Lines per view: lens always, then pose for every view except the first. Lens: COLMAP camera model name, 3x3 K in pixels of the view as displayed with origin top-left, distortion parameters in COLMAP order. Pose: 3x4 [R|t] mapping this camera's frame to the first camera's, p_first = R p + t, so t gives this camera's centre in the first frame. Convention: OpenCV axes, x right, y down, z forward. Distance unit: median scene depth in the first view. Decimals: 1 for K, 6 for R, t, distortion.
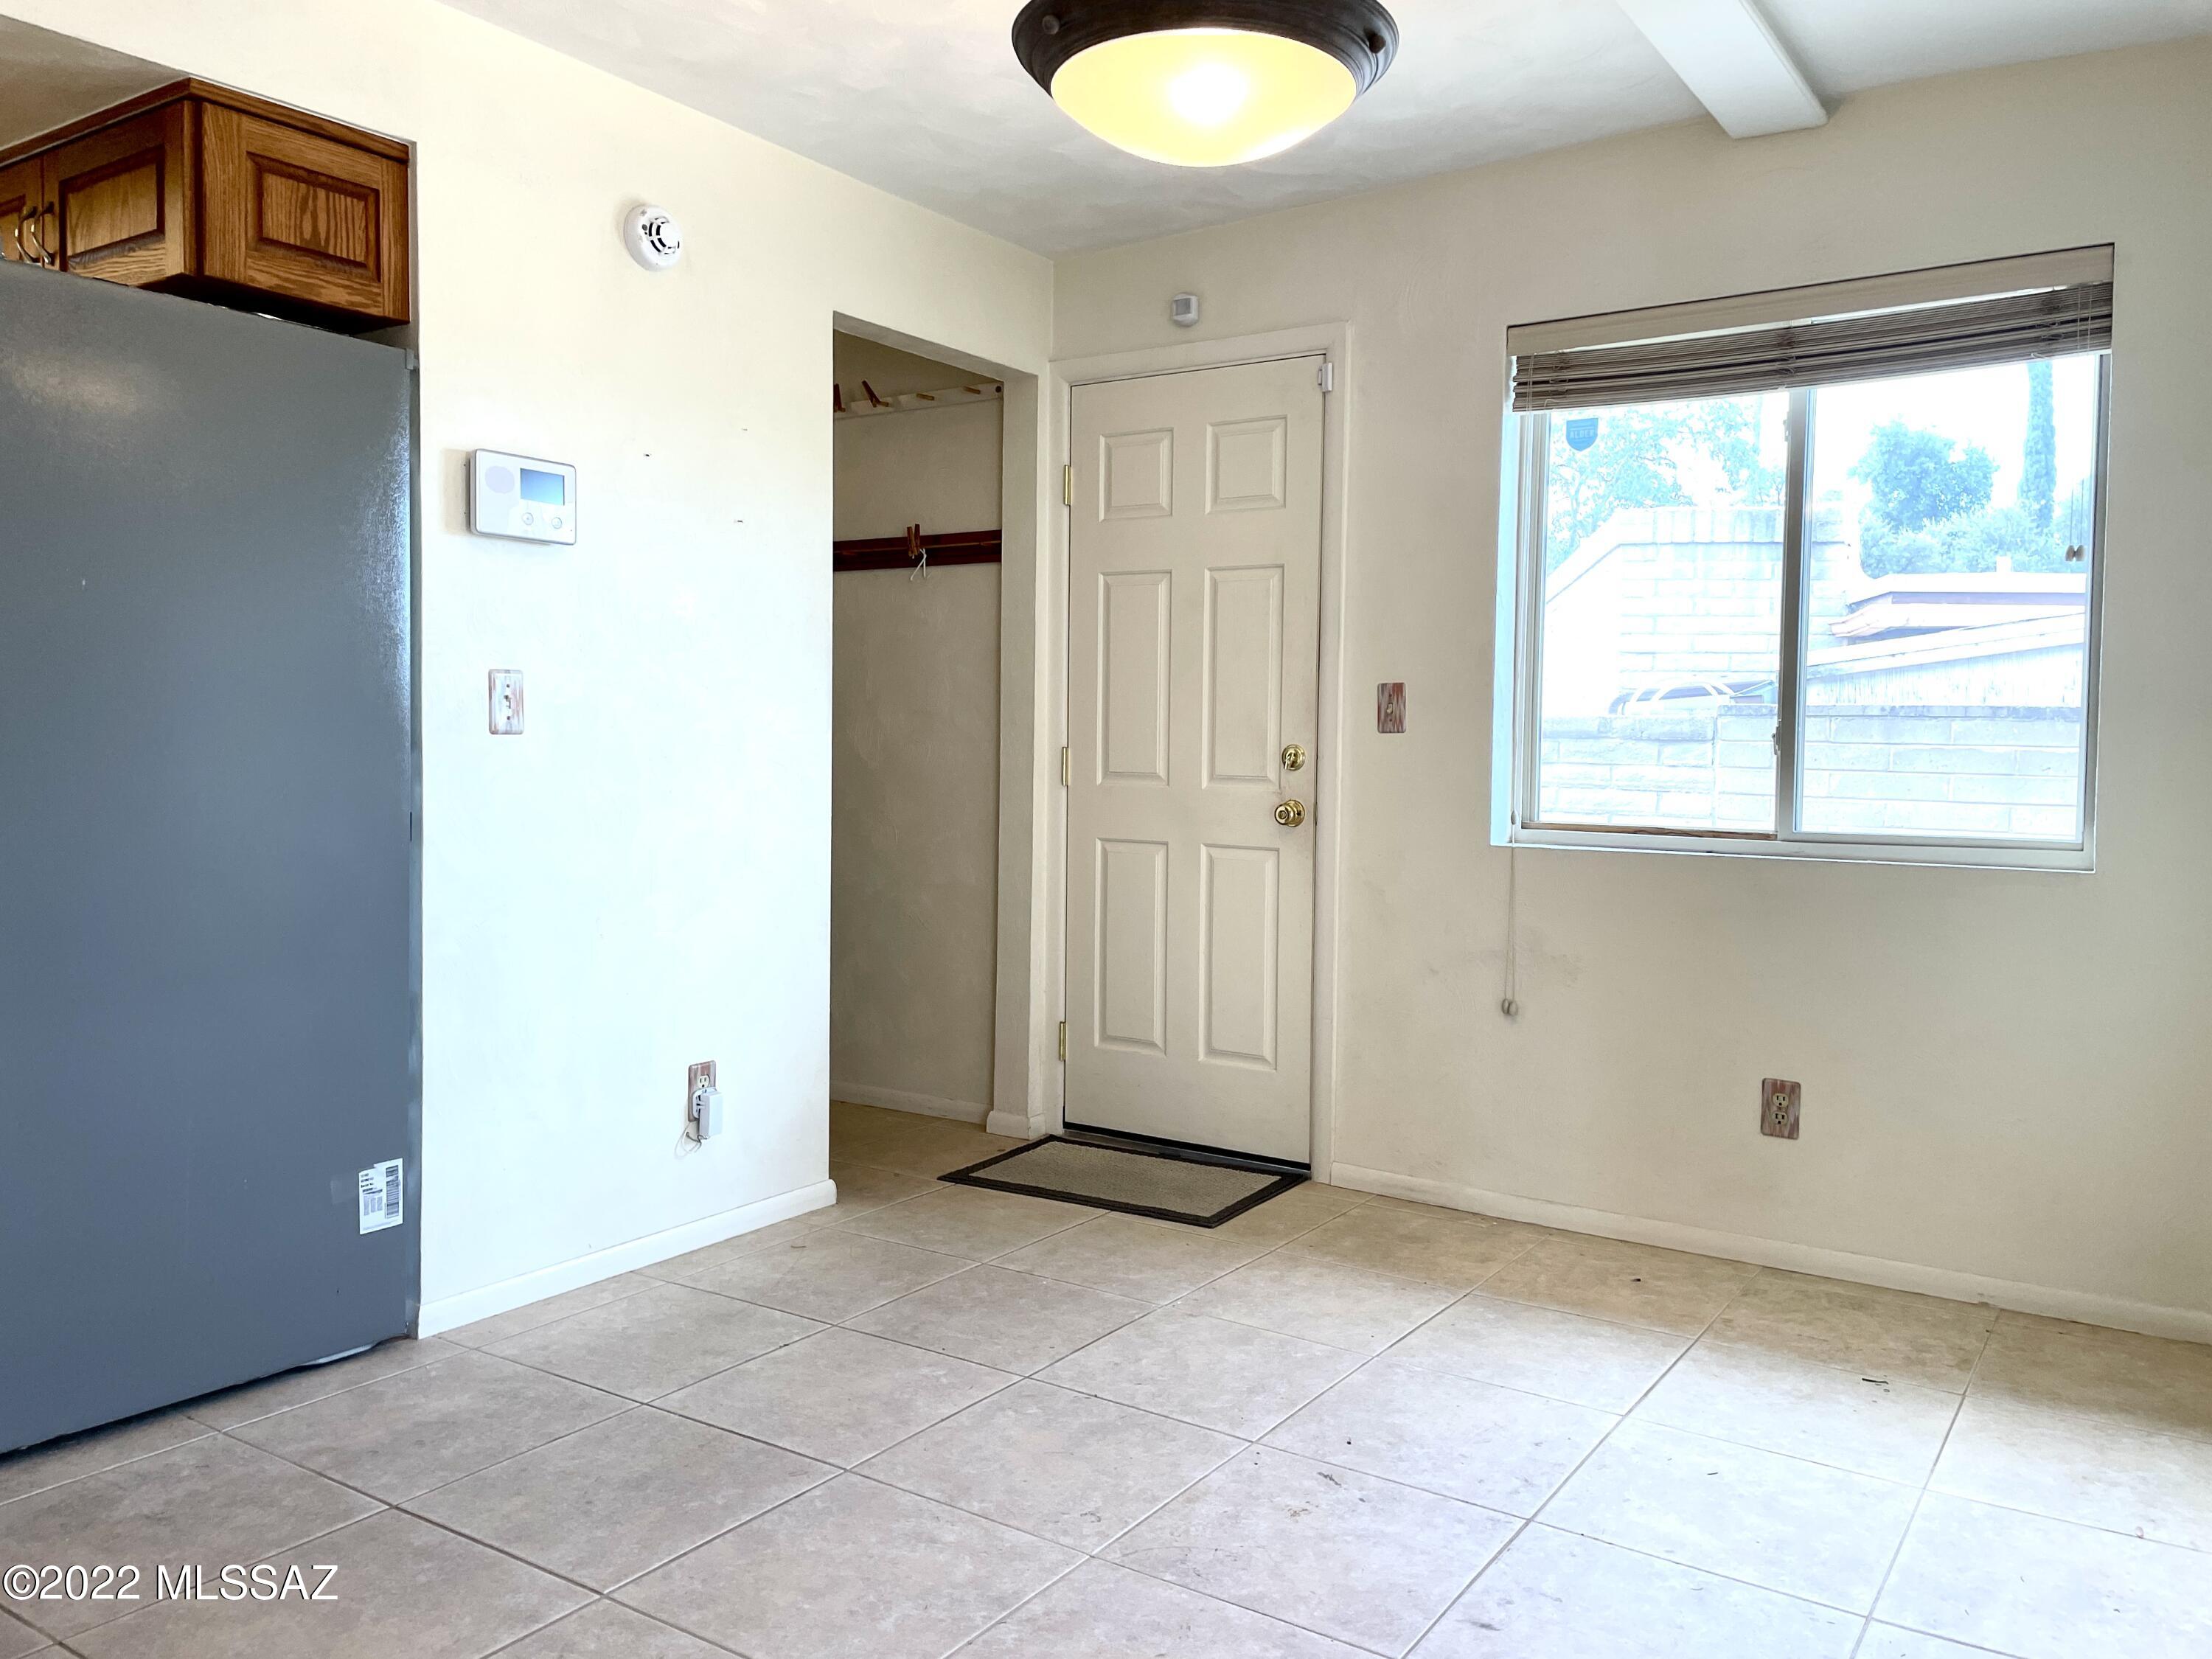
lens RADIAL K [[1682.2, 0, 1116.6], [0, 1682.2, 816.0], [0, 0, 1]] dist [0.072079, -0.074271]
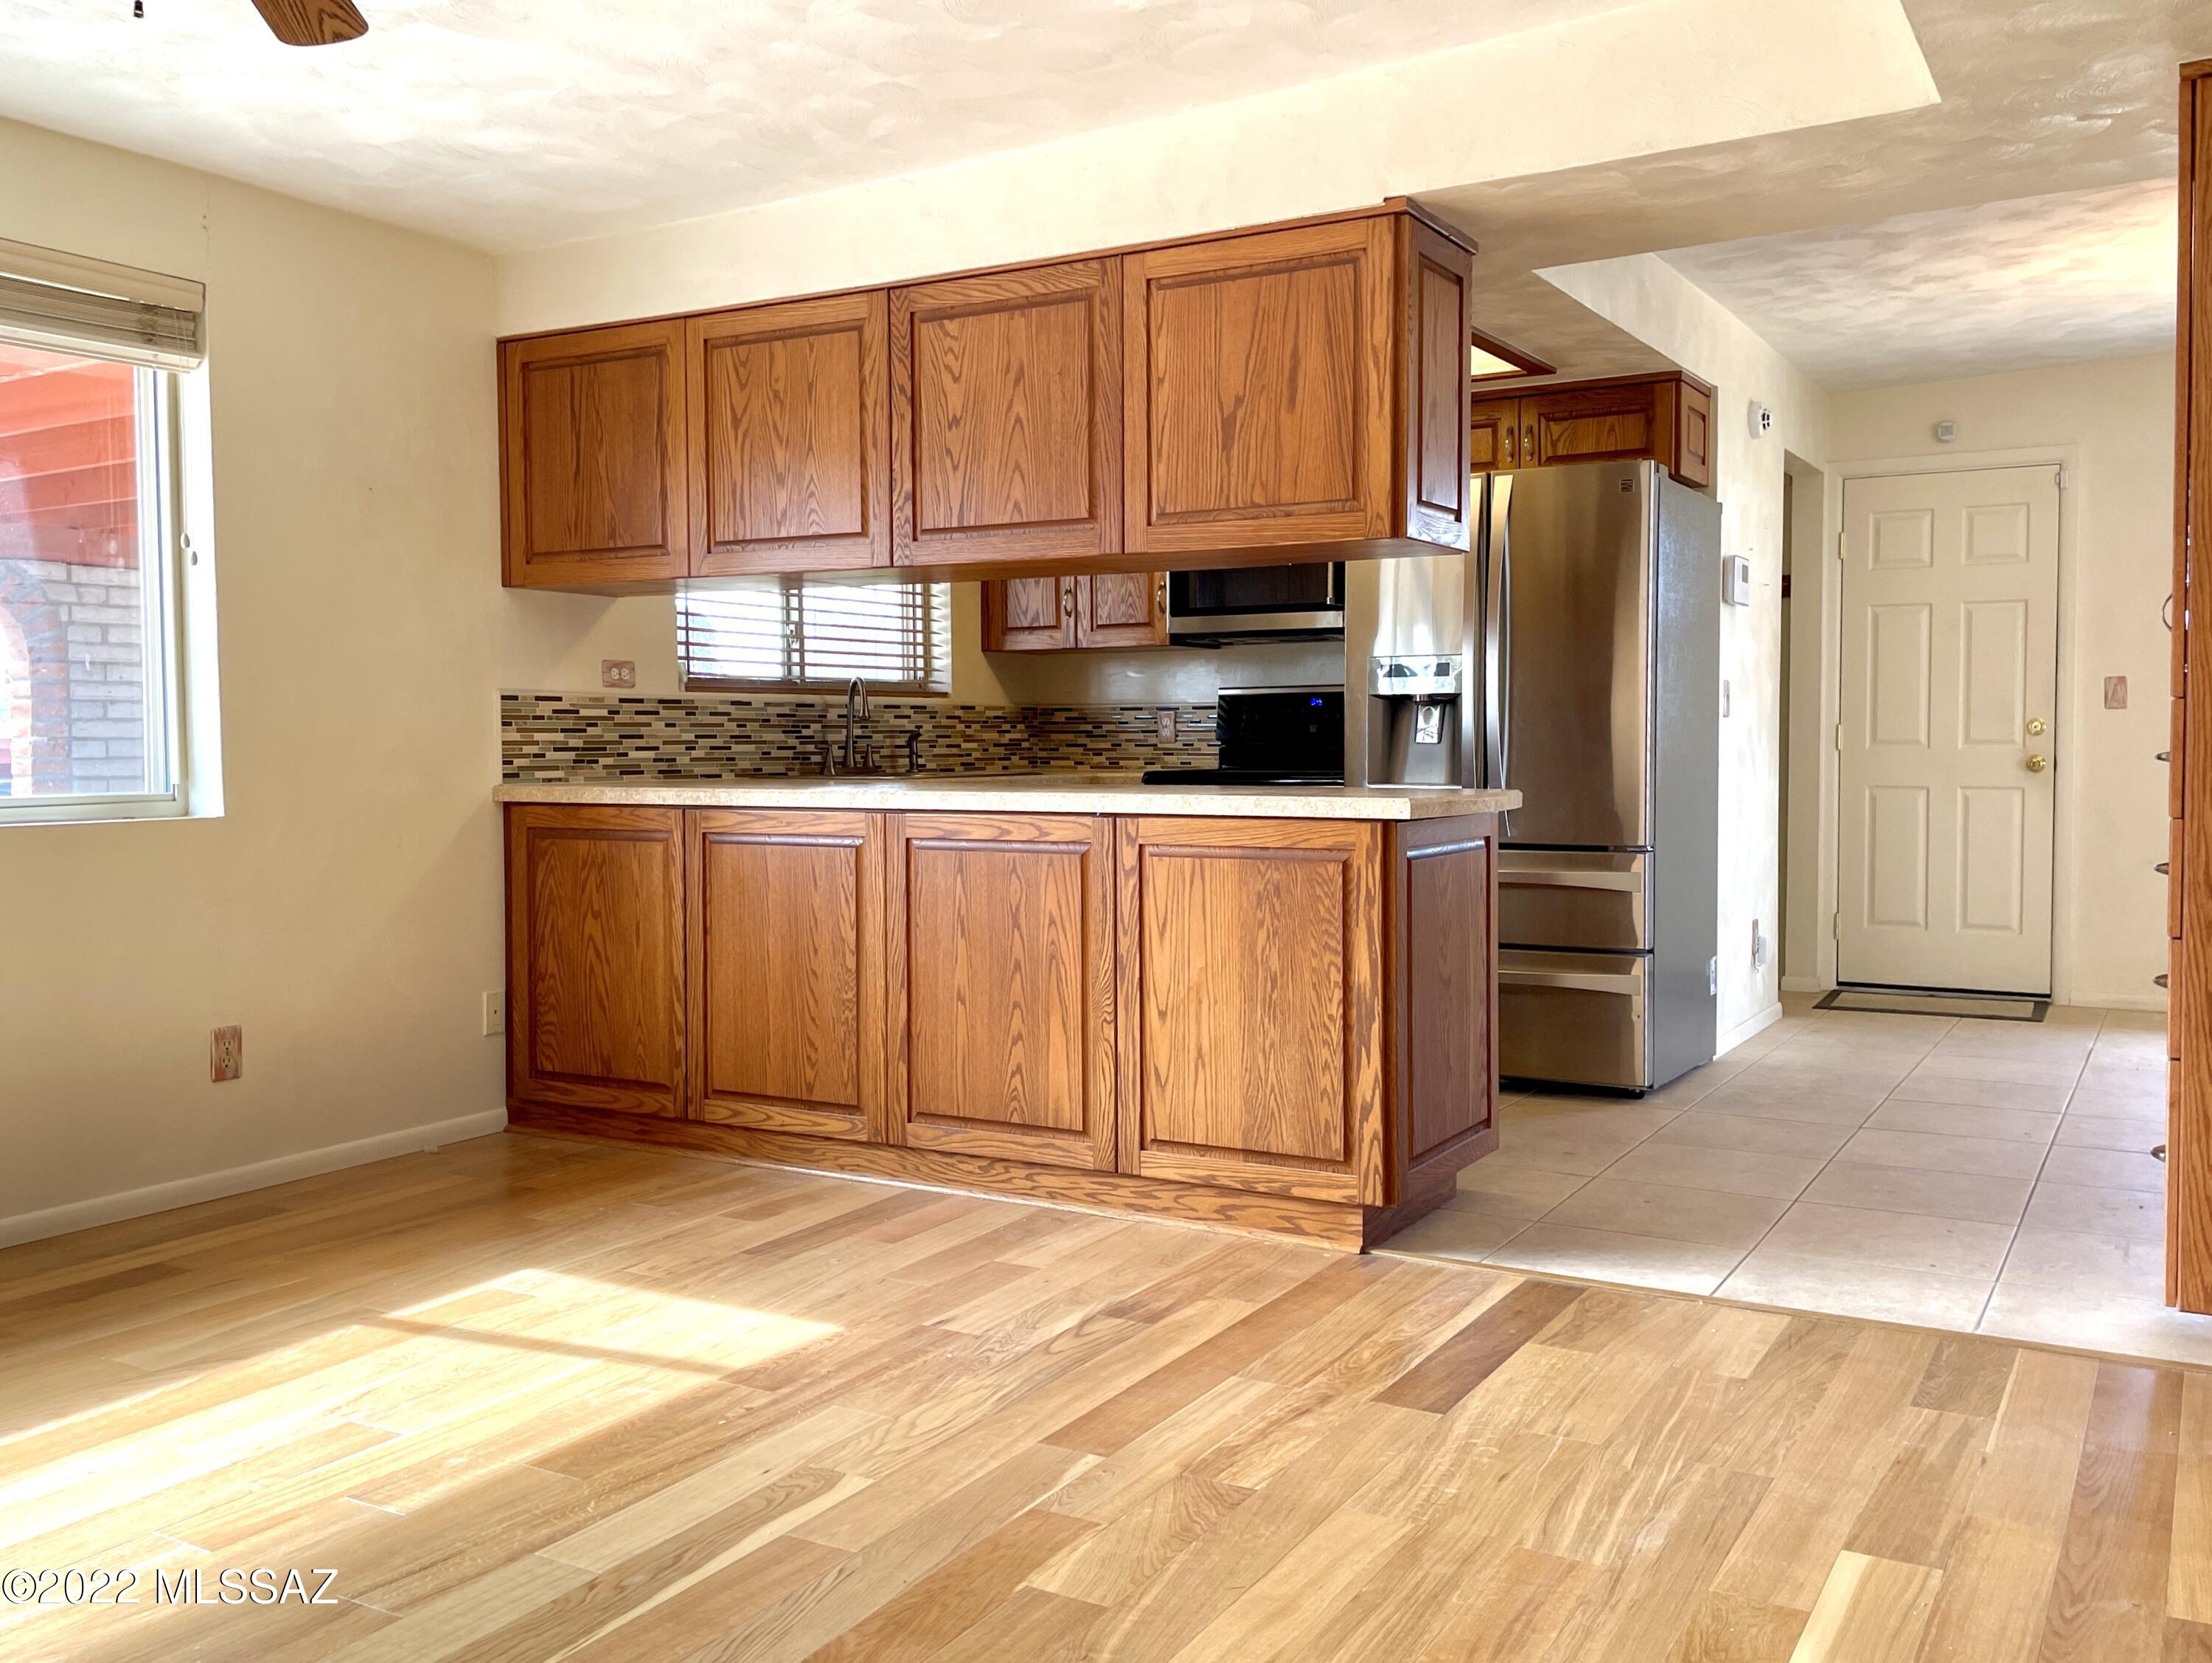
lens RADIAL K [[1906.9, 0, 1110.3], [0, 1906.9, 809.4], [0, 0, 1]] dist [0.095021, -0.093968]
pose [[0.998143, -0.018124, 0.058159, -0.928638], [0.018633, 0.999793, -0.008222, 0.043253], [-0.057998, 0.009291, 0.998273, -0.777594]]
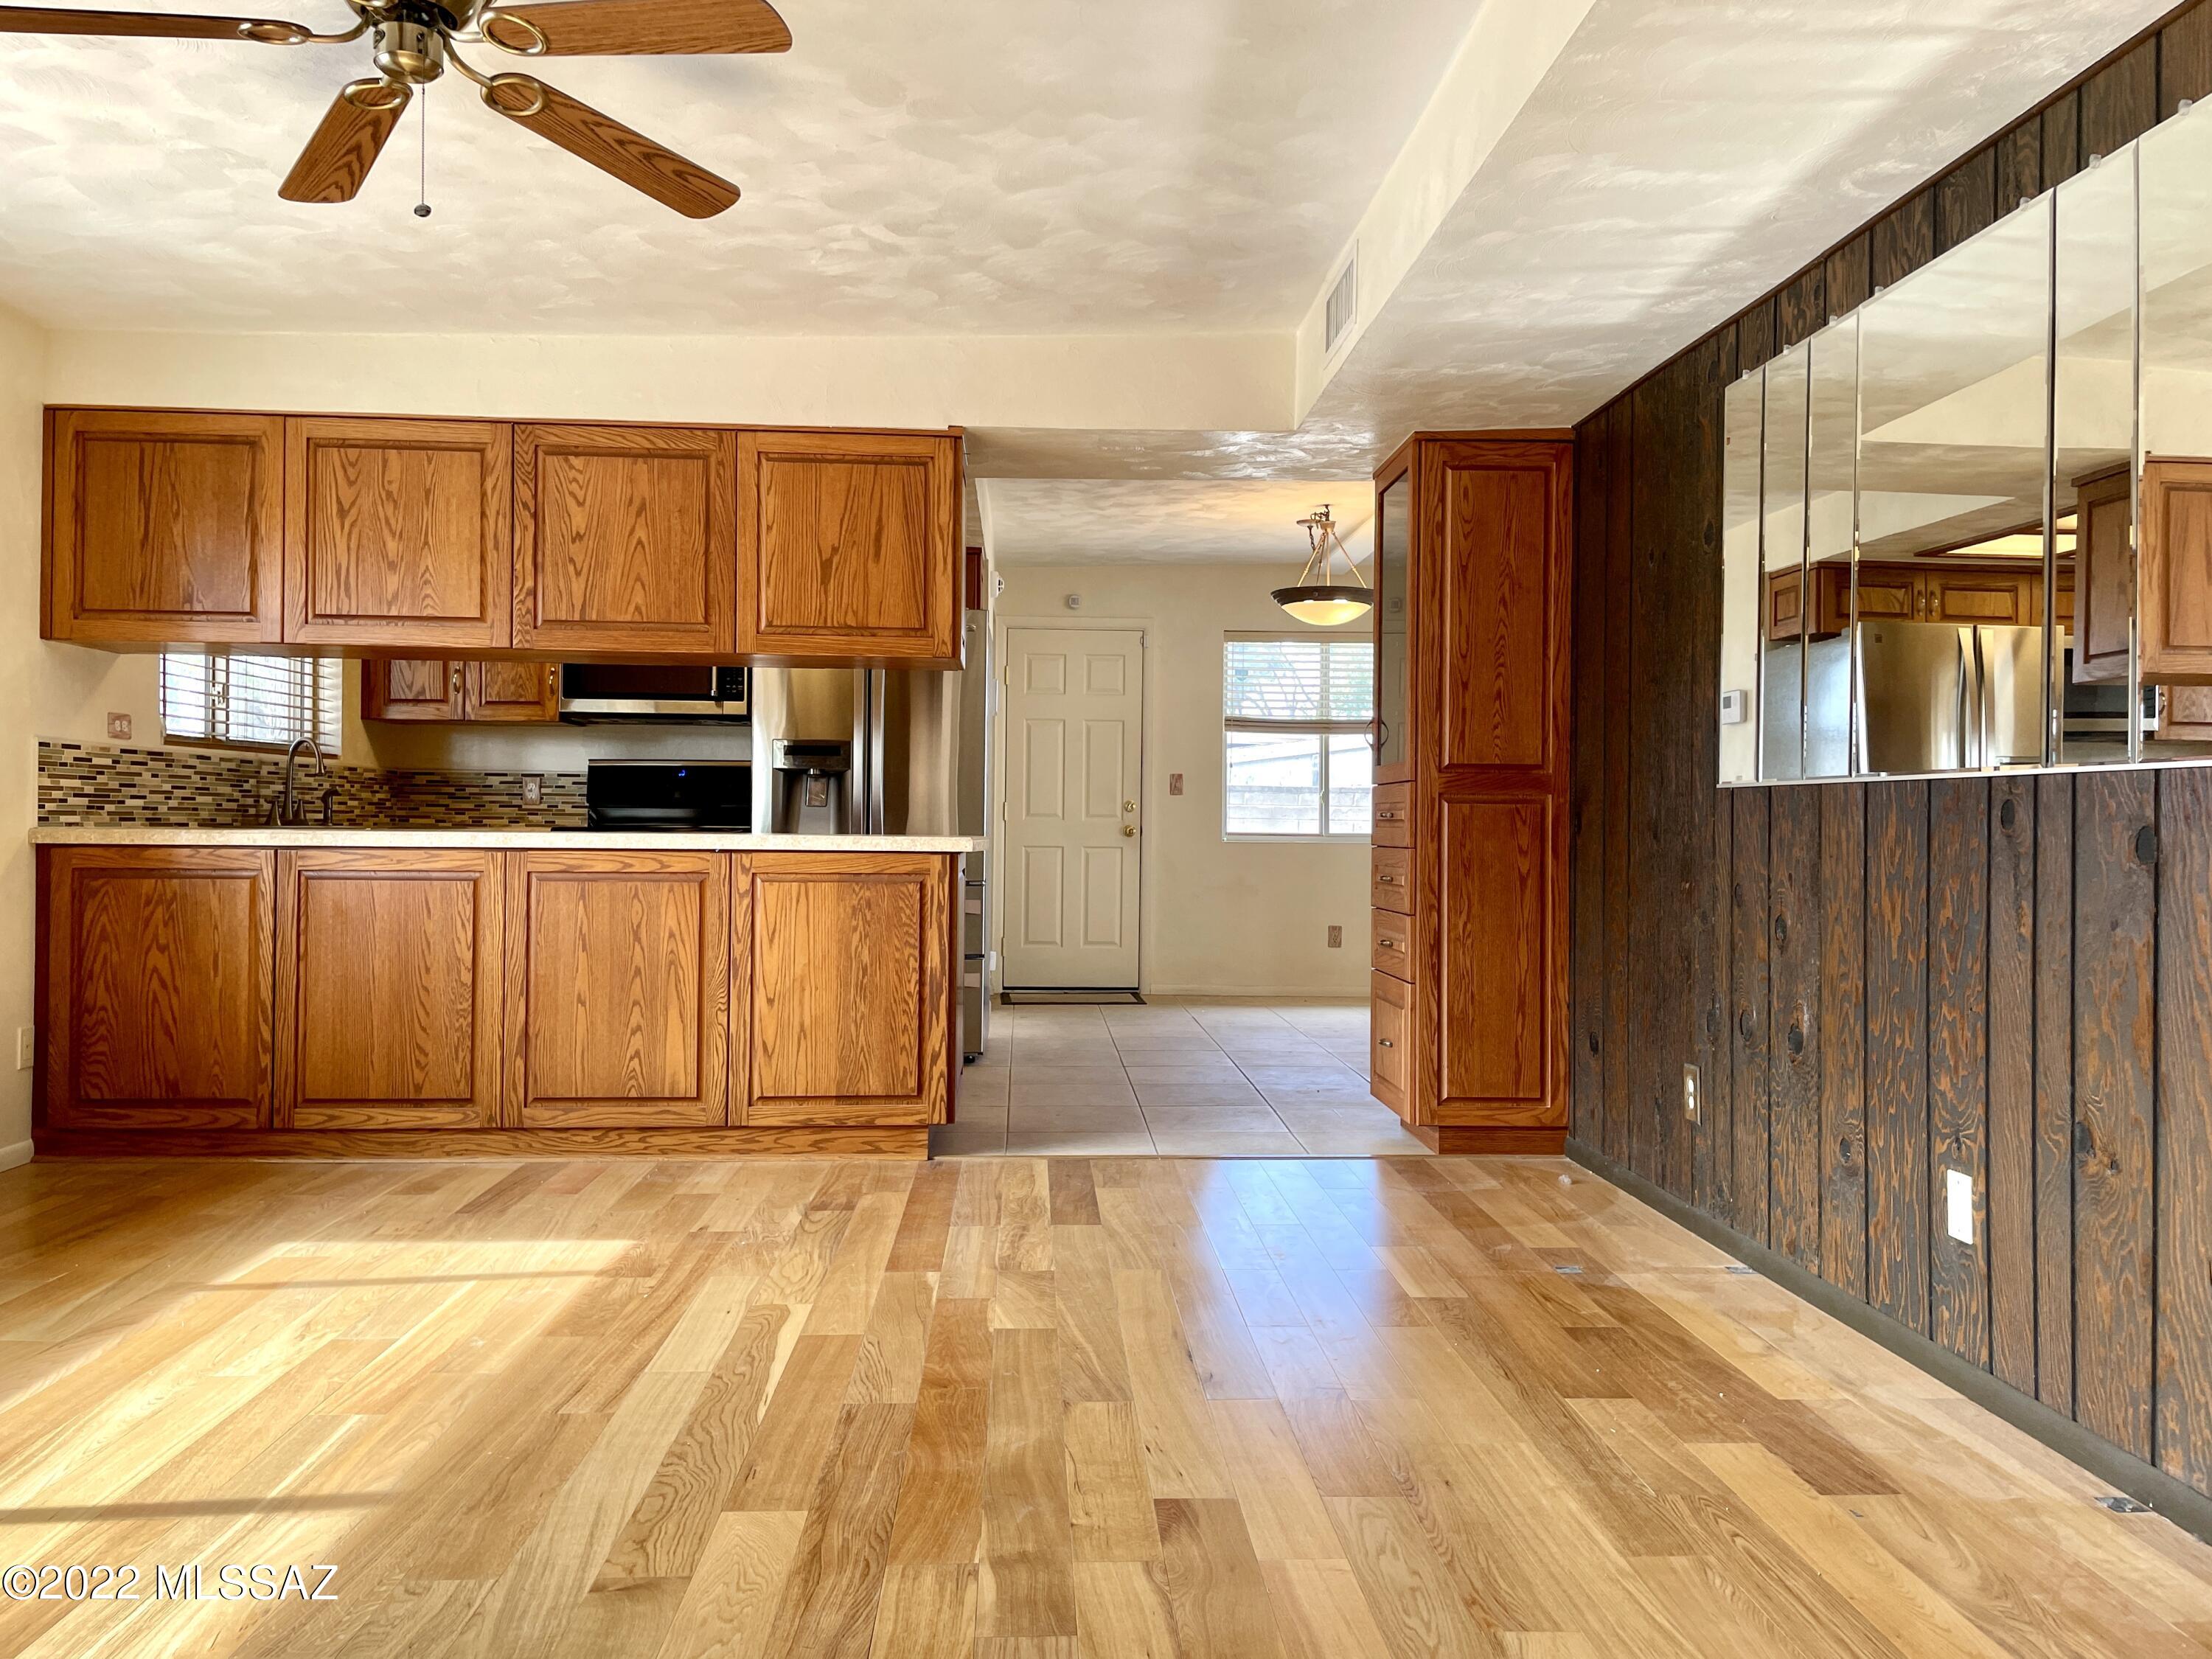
lens RADIAL K [[1682.2, 0, 1129.5], [0, 1682.2, 818.9], [0, 0, 1]] dist [0.072079, -0.074271]
pose [[0.799341, -0.001754, 0.600876, -1.387661], [0.027209, 0.999076, -0.033279, 0.063887], [-0.600262, 0.042951, 0.798650, -0.881383]]
